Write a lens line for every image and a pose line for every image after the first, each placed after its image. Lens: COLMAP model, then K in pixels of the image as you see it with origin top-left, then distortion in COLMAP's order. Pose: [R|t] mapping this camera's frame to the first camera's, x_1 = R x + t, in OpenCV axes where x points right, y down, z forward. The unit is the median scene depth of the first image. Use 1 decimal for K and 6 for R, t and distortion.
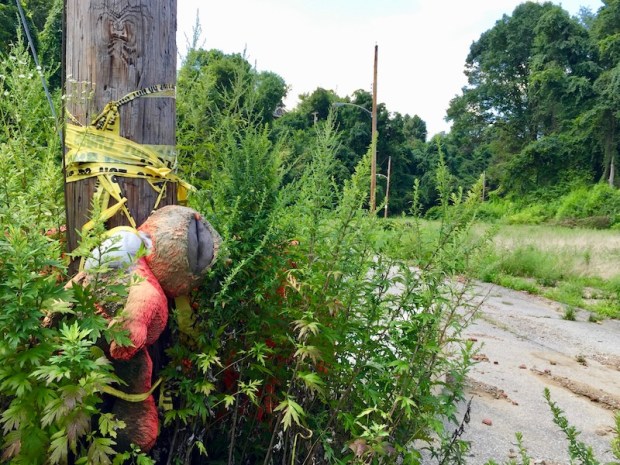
lens RADIAL K [[562.8, 0, 310.0], [0, 562.8, 232.5], [0, 0, 1]] dist [-0.000602, -0.004450]
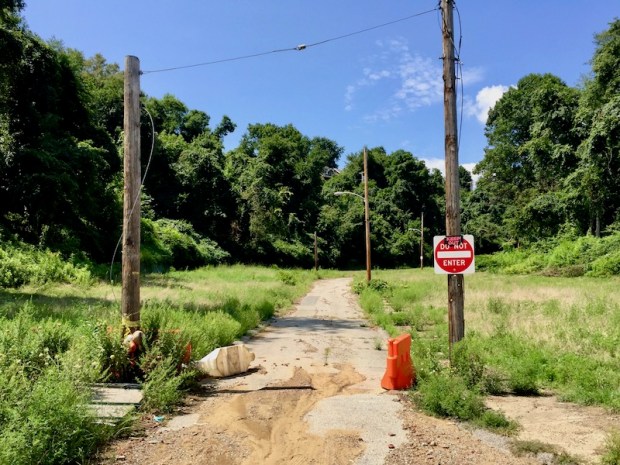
lens RADIAL K [[522.0, 0, 310.0], [0, 522.0, 232.5], [0, 0, 1]] dist [-0.005947, -0.003519]
pose [[0.993389, -0.052127, -0.102284, 0.046823], [0.042227, 0.994420, -0.096676, -0.009855], [0.106752, 0.091718, 0.990046, -0.094693]]
